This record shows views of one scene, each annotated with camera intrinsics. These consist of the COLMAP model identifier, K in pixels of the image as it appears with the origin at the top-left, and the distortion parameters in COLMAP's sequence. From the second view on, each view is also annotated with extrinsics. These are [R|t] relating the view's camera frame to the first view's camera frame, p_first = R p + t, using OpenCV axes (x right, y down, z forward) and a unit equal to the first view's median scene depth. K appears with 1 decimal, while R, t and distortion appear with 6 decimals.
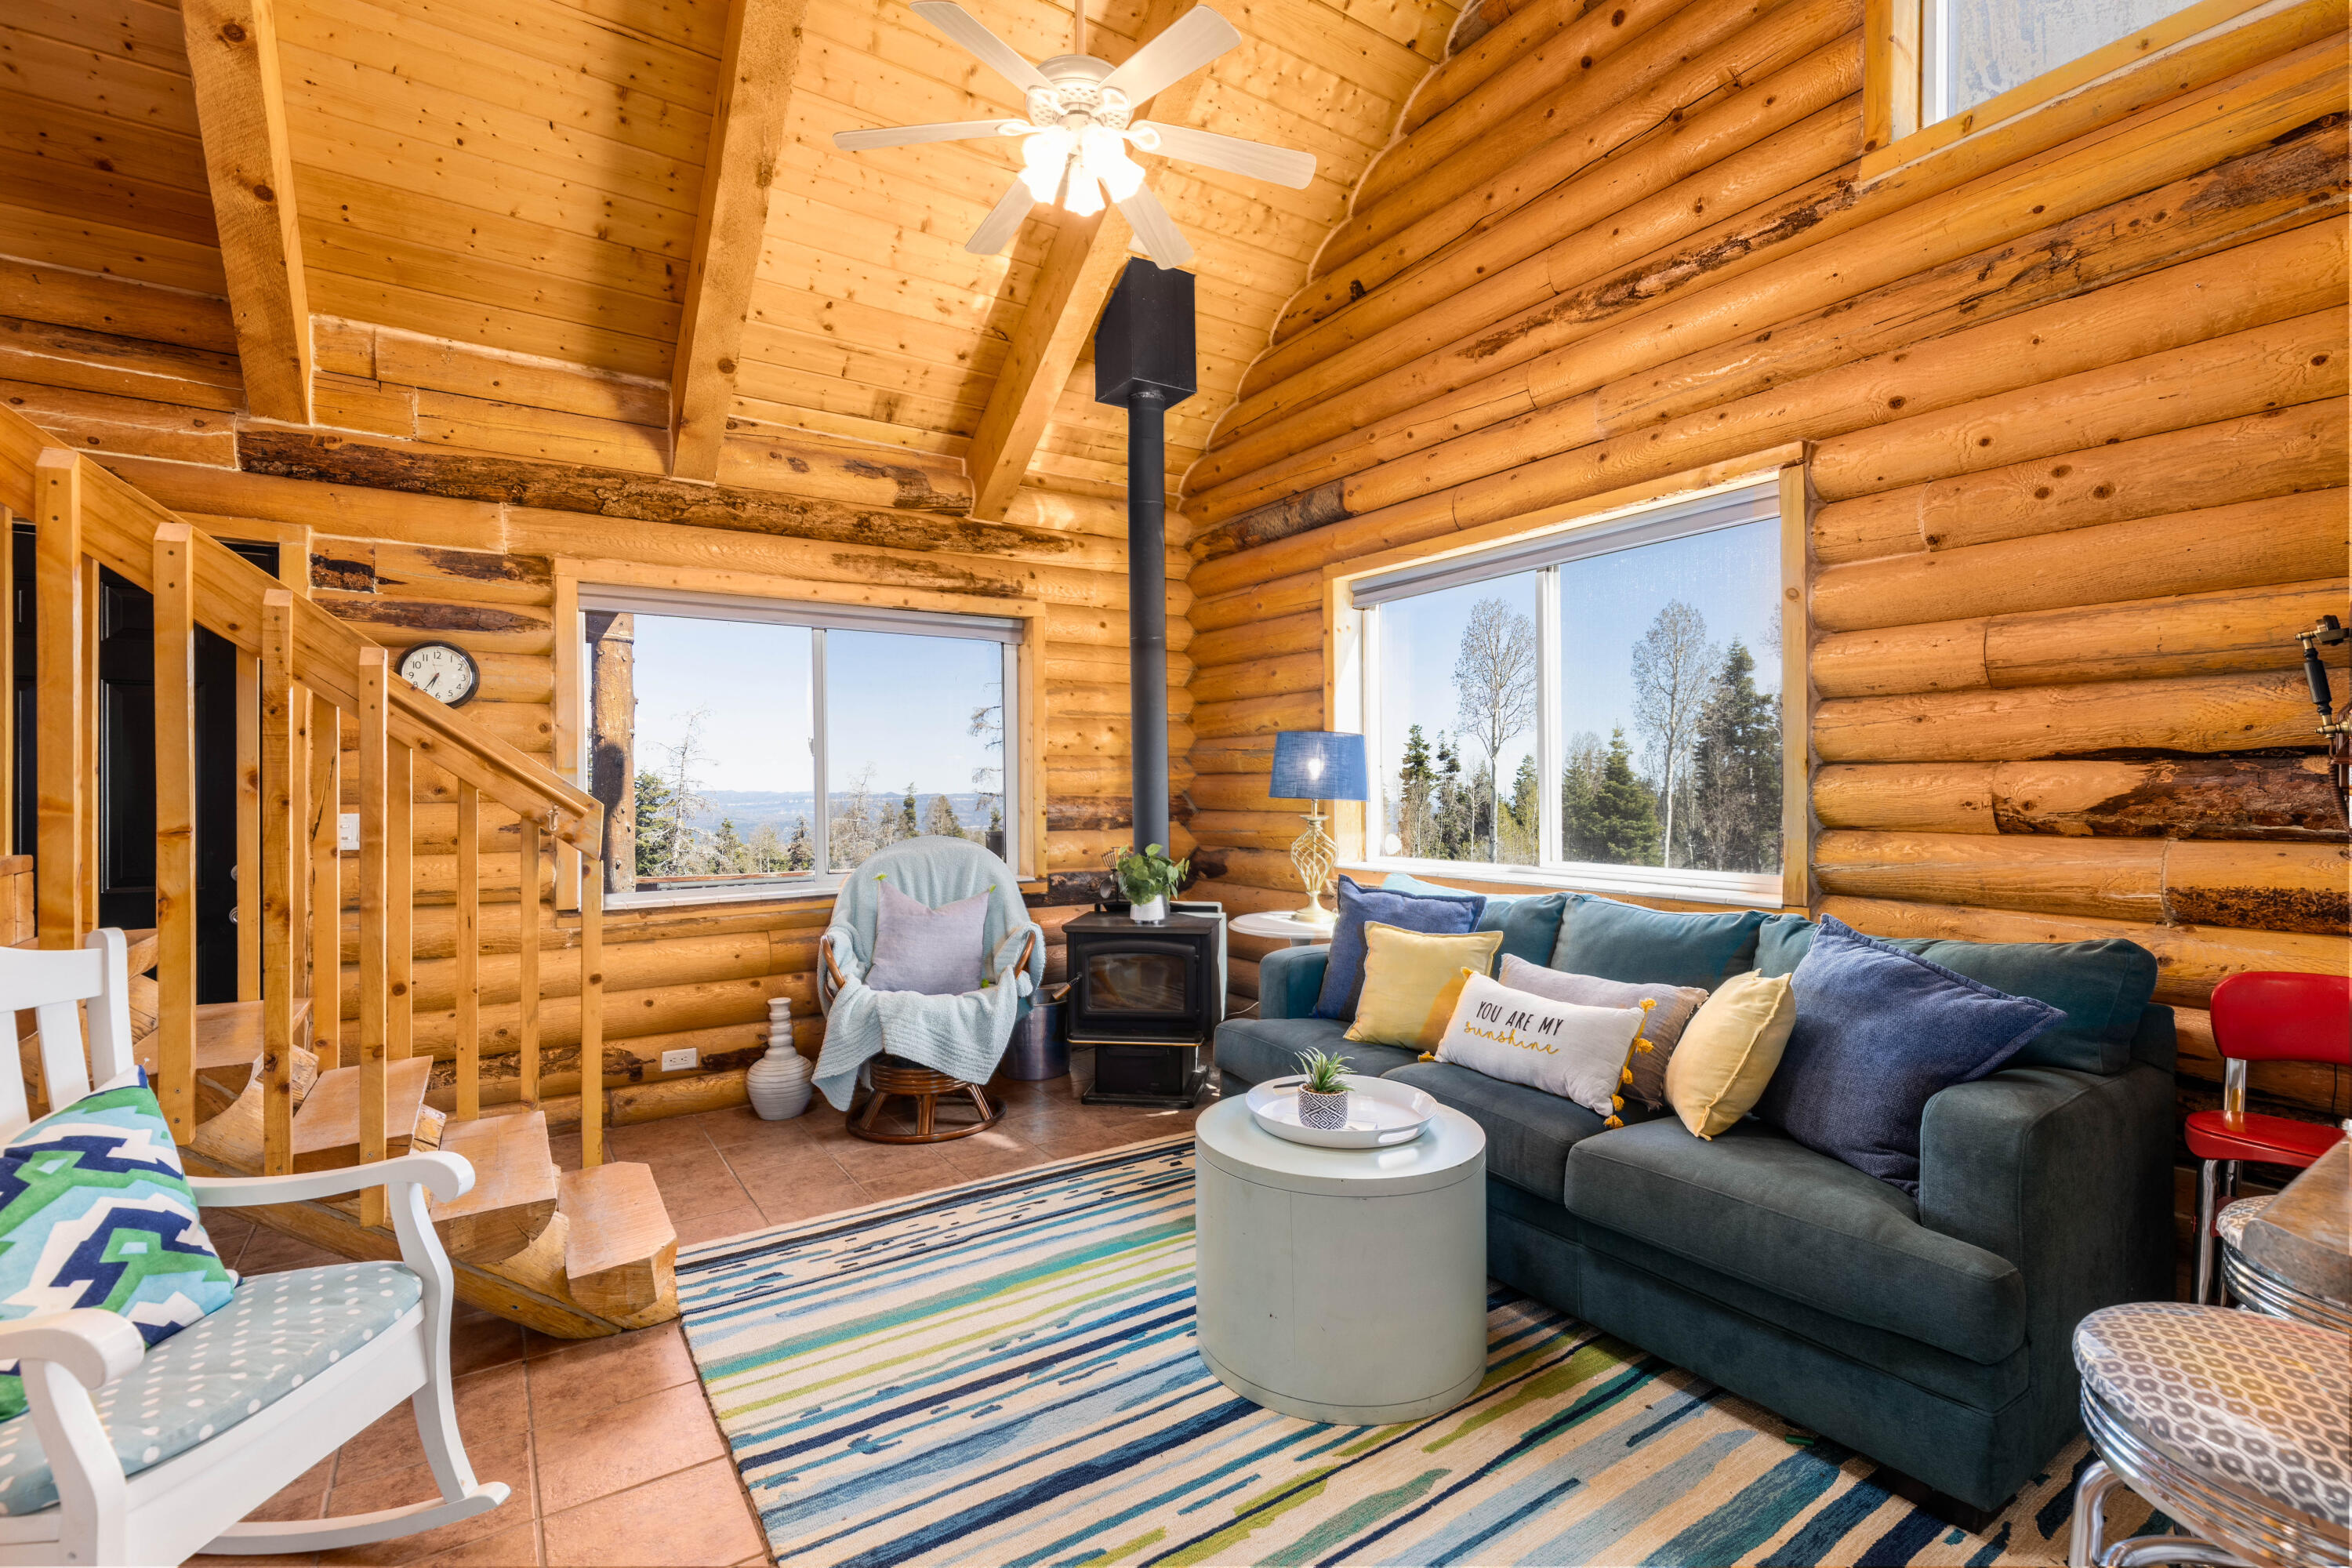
lens RADIAL K [[1047.6, 0, 1182.1], [0, 1047.6, 785.1], [0, 0, 1]] dist [0.007934, -0.002445]
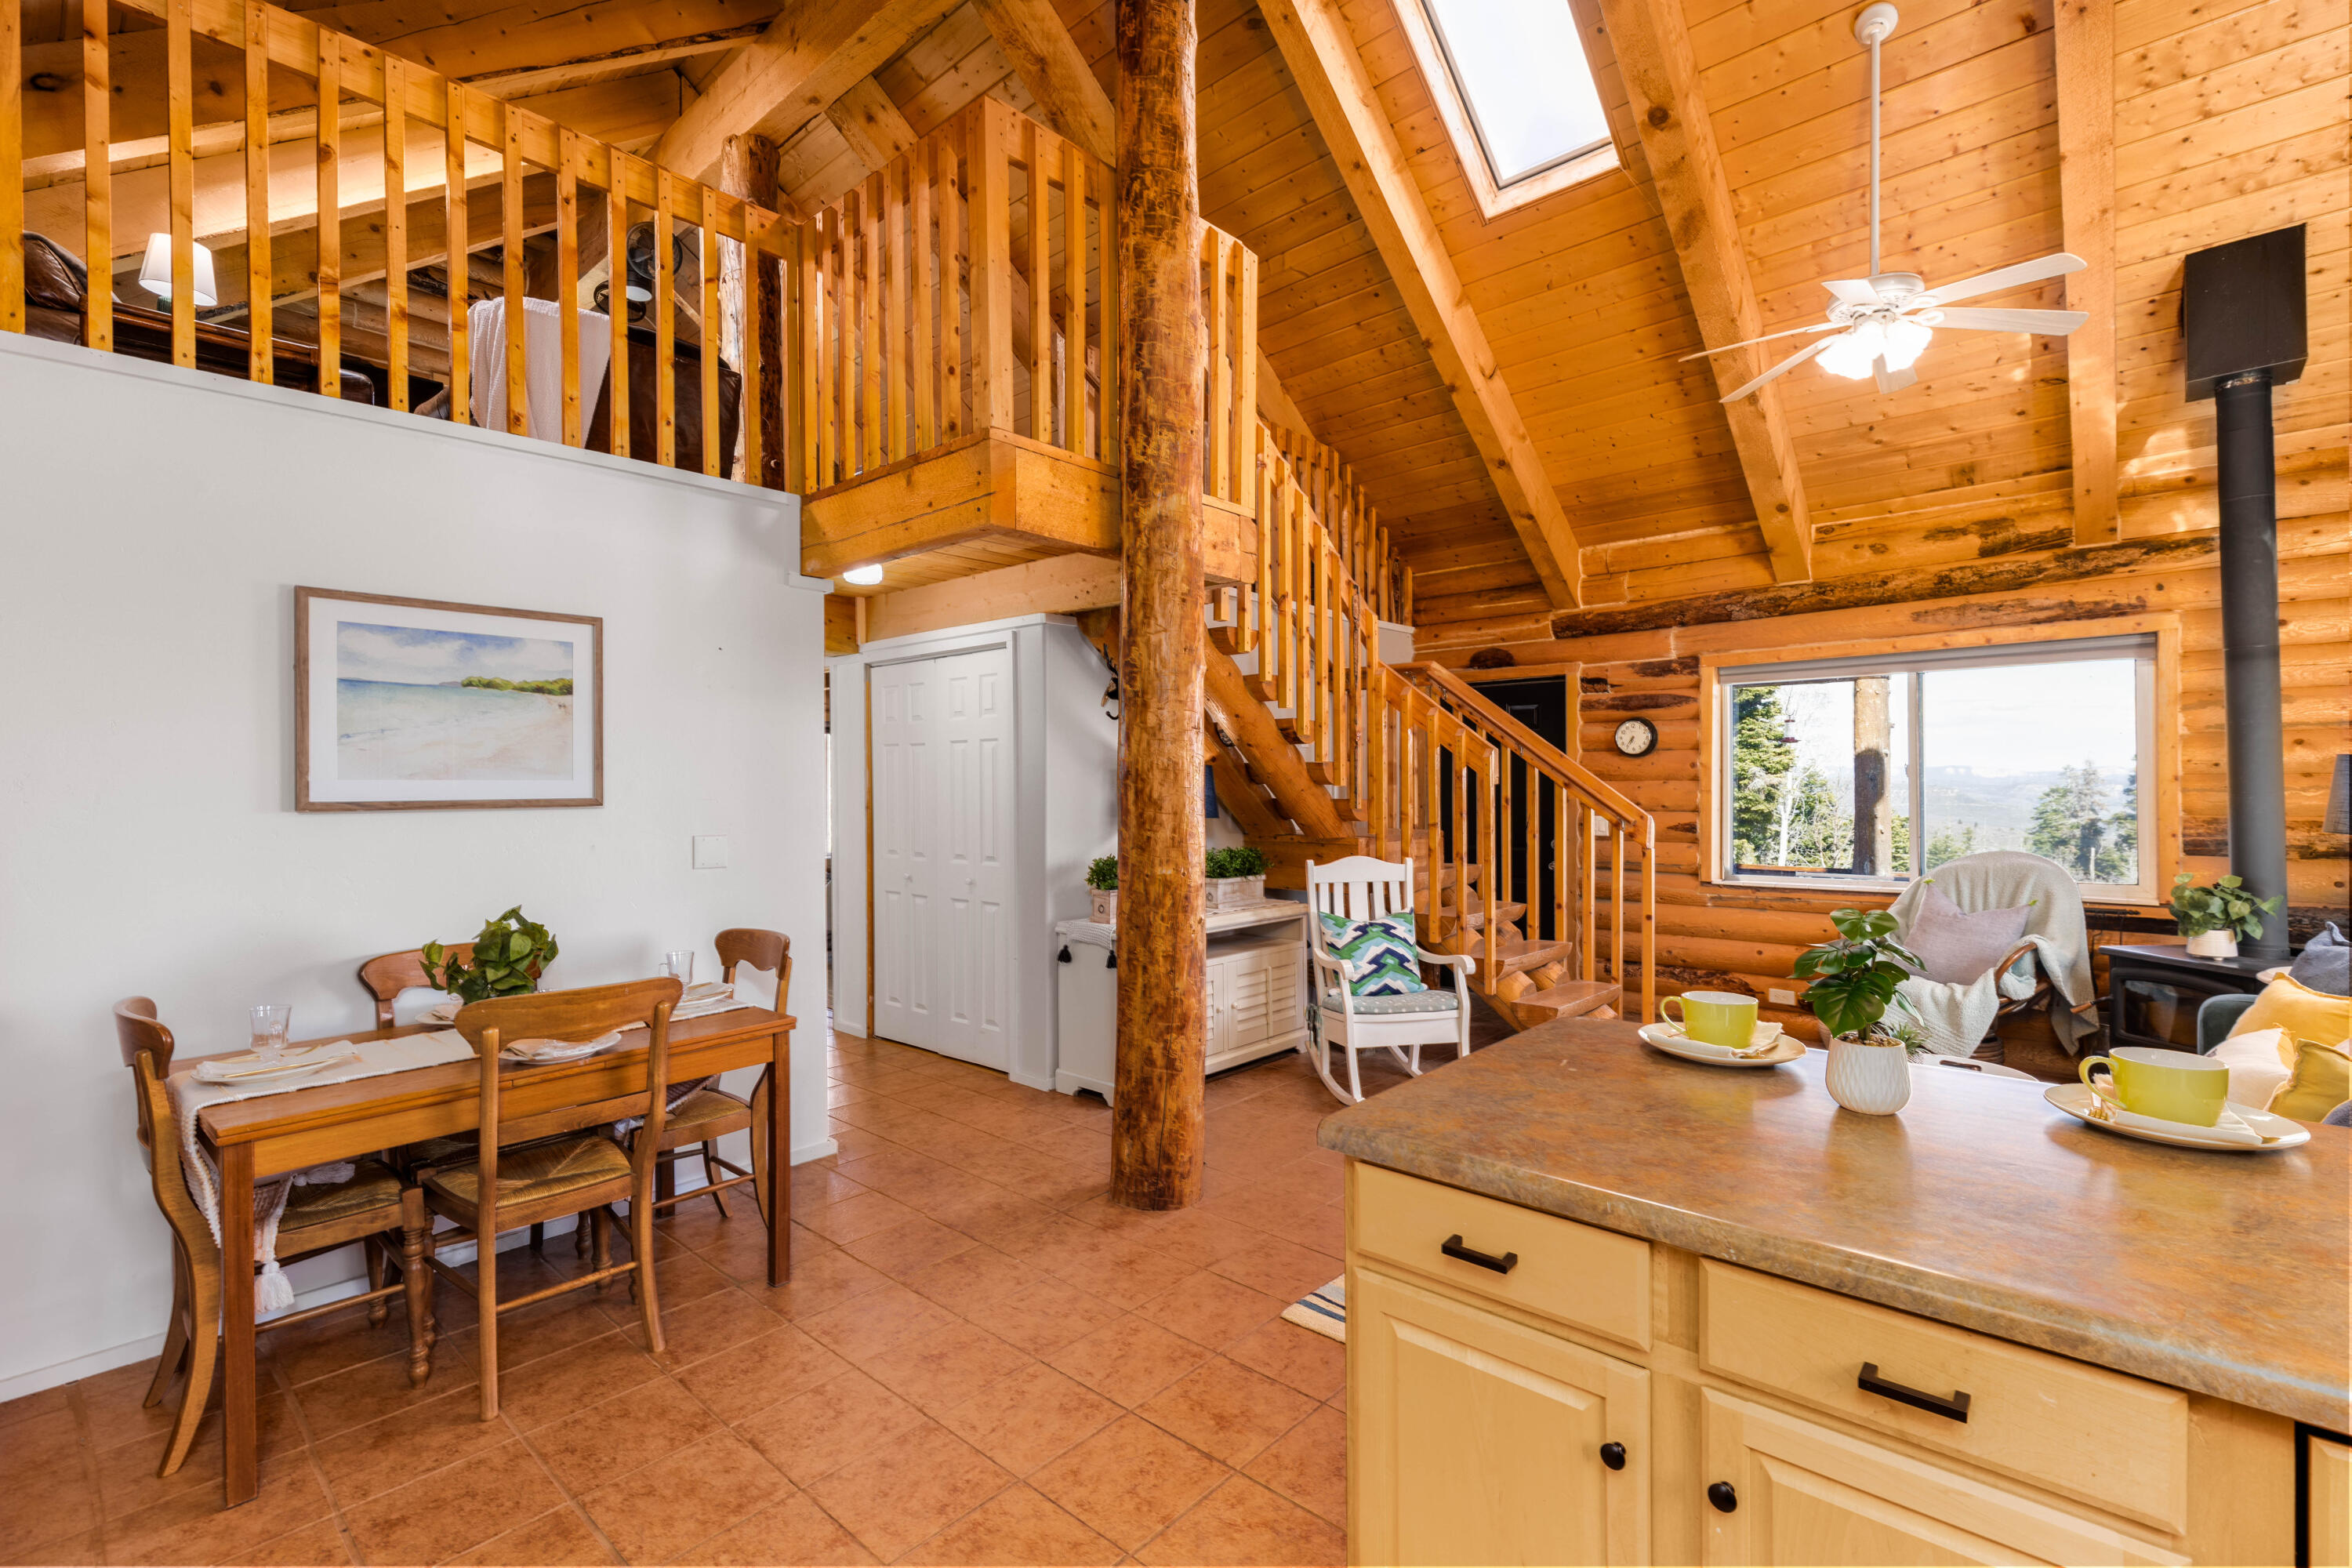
lens RADIAL K [[1047.6, 0, 1179.0], [0, 1047.6, 783.7], [0, 0, 1]] dist [0.007934, -0.002445]
pose [[0.241635, 0.002669, -0.970364, 0.779171], [0.005228, 0.999978, 0.004052, -0.038998], [0.970353, -0.006053, 0.241615, -0.139975]]
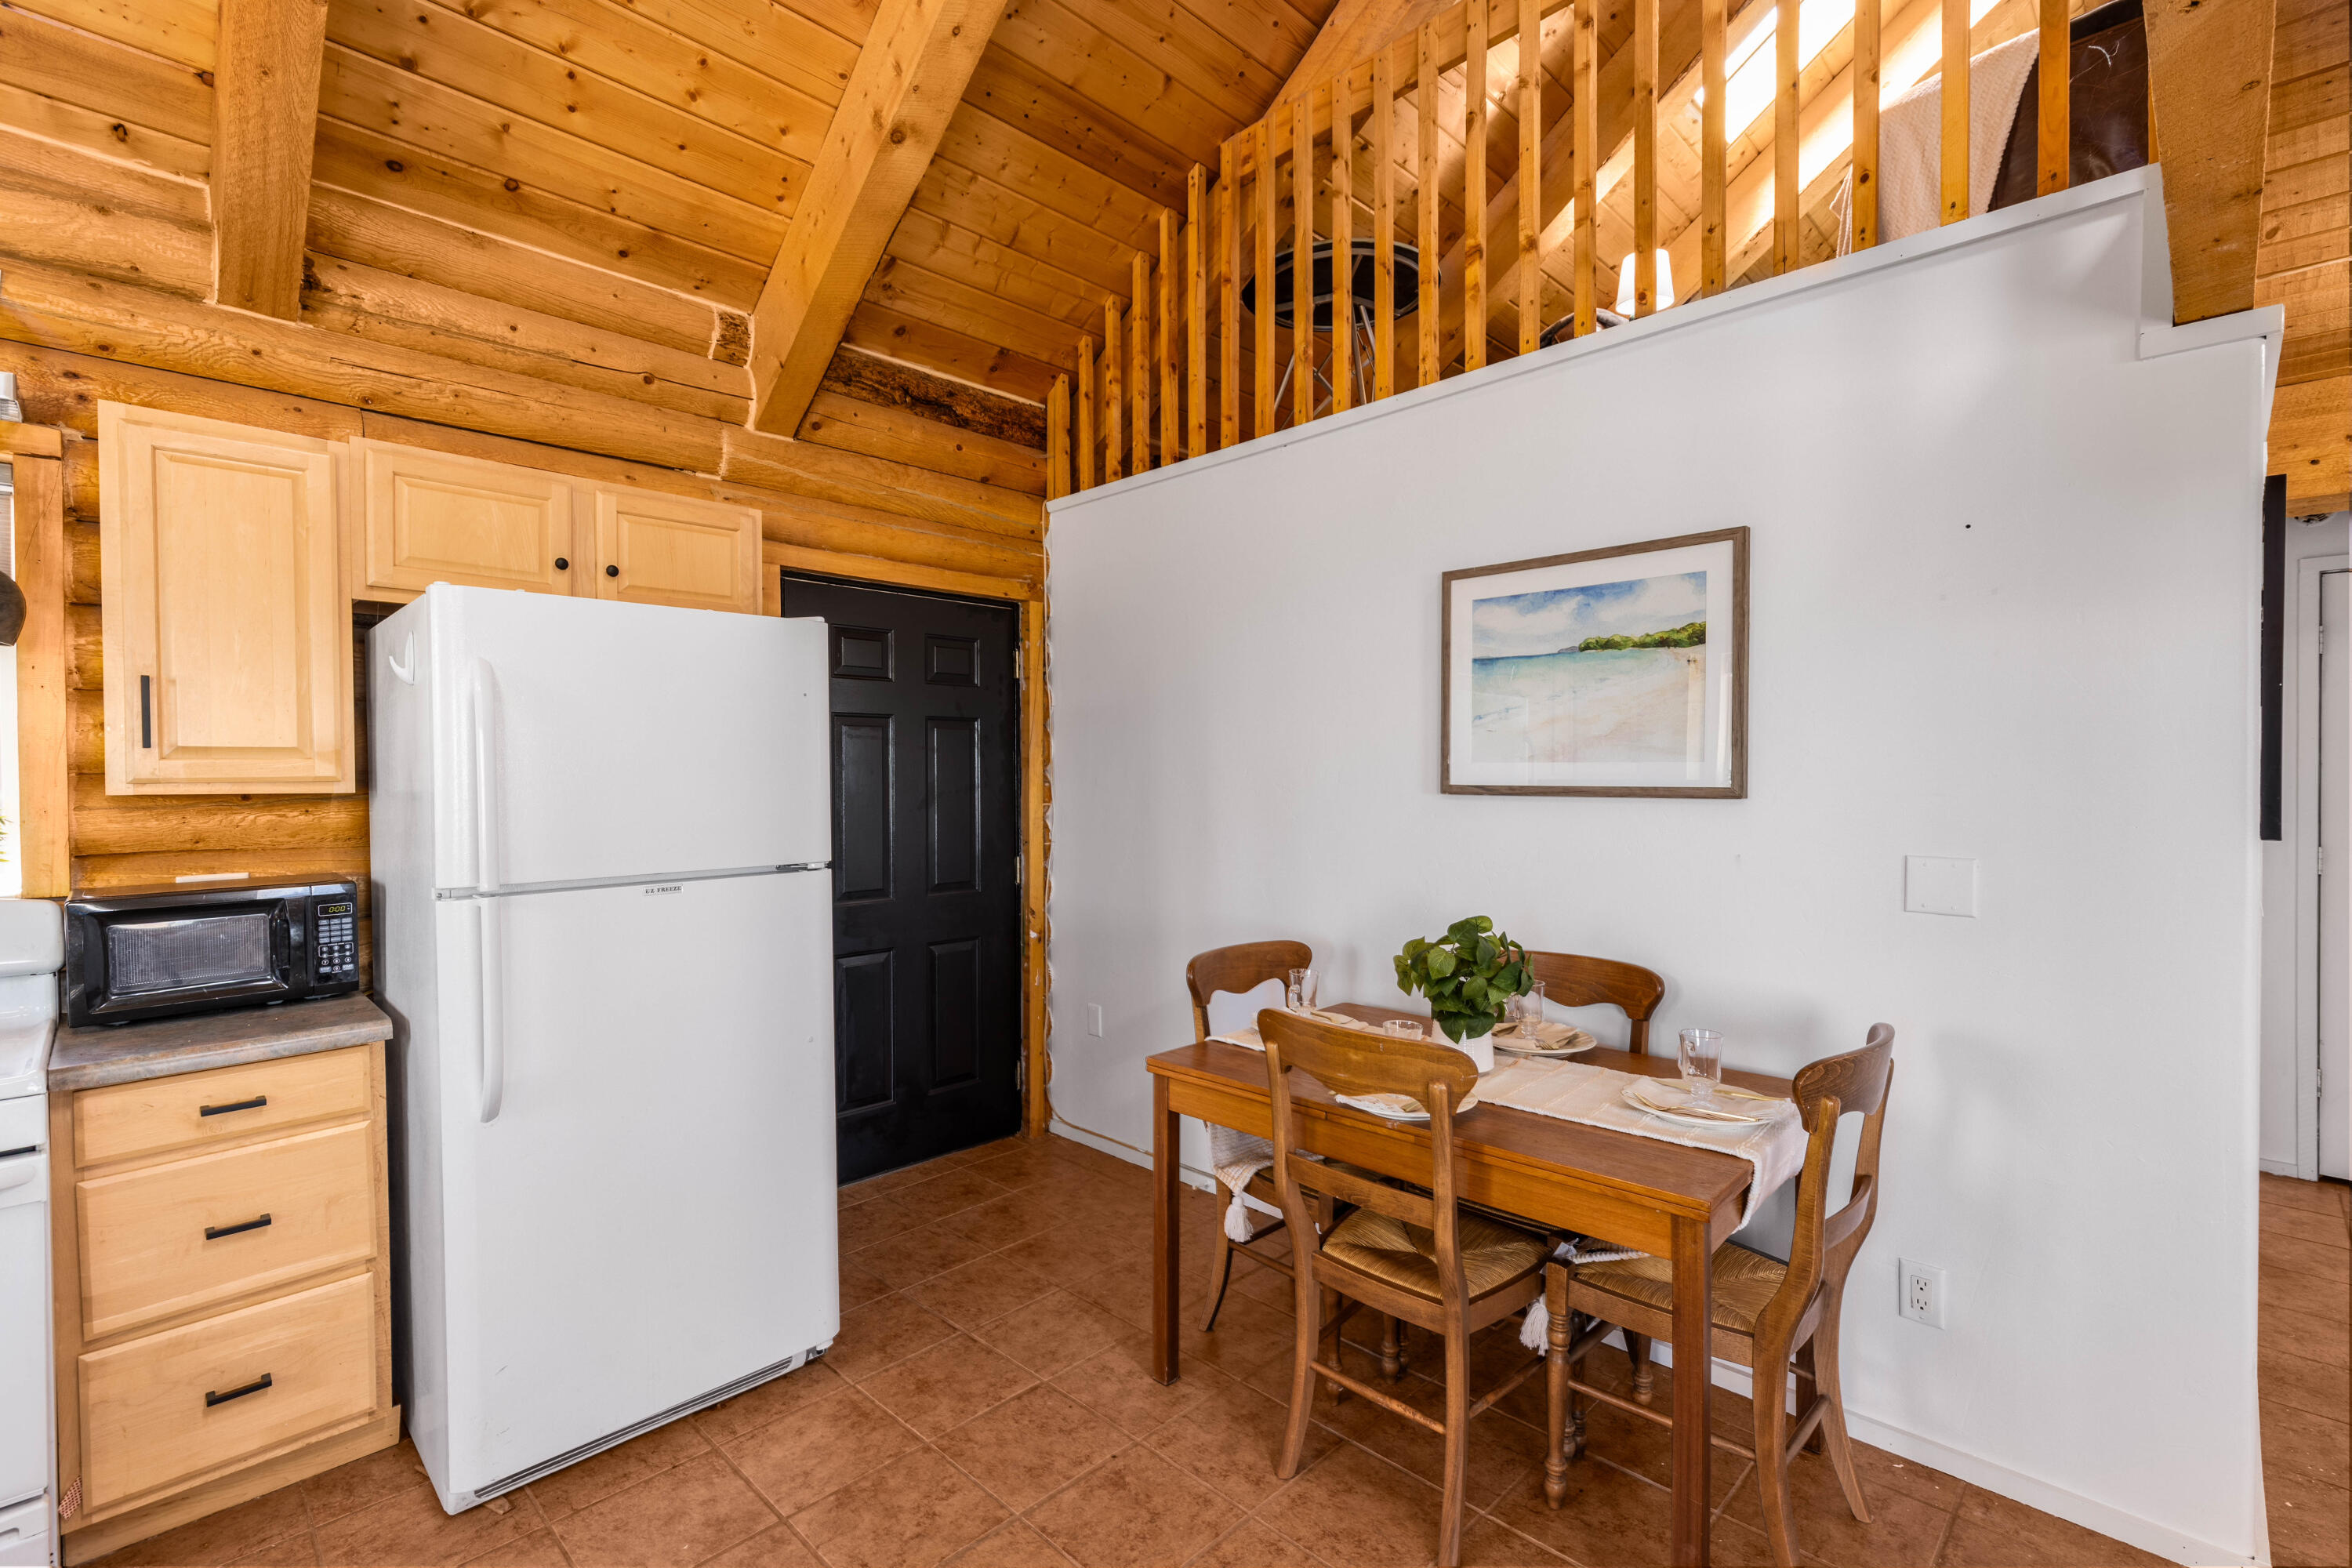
lens RADIAL K [[1047.6, 0, 1180.8], [0, 1047.6, 783.0], [0, 0, 1]] dist [0.007934, -0.002445]
pose [[-0.981577, 0.006081, -0.190973, 0.214388], [0.003996, 0.999928, 0.011302, -0.036522], [0.191028, 0.010331, -0.981530, 0.154911]]
